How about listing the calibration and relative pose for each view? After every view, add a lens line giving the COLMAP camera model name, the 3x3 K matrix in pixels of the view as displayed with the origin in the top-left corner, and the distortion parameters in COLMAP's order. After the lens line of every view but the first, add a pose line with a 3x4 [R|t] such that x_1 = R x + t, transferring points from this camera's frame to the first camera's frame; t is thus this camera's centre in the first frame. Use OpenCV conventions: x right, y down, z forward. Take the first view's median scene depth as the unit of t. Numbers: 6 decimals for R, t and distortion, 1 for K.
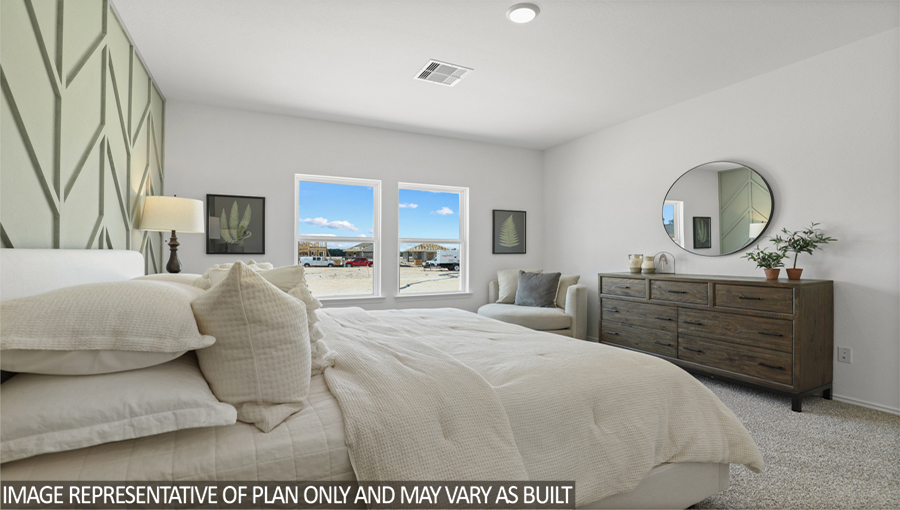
lens RADIAL K [[413.3, 0, 450.1], [0, 413.3, 253.9], [0, 0, 1]] dist [-0.028135, 0.004295]
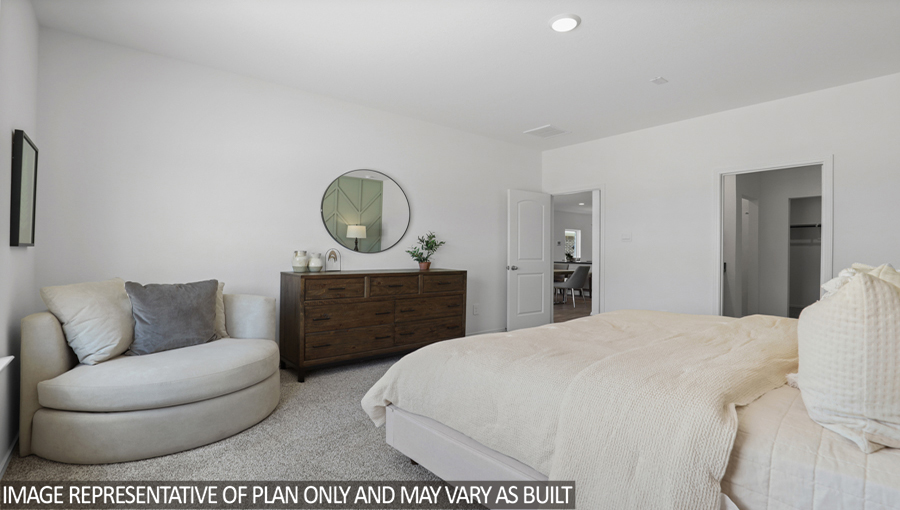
lens RADIAL K [[413.3, 0, 450.7], [0, 413.3, 254.0], [0, 0, 1]] dist [-0.028135, 0.004295]
pose [[-0.276476, 0.002106, 0.961018, -0.549704], [-0.013586, 0.999889, -0.006100, 0.011228], [-0.960925, -0.014743, -0.276417, 1.152067]]
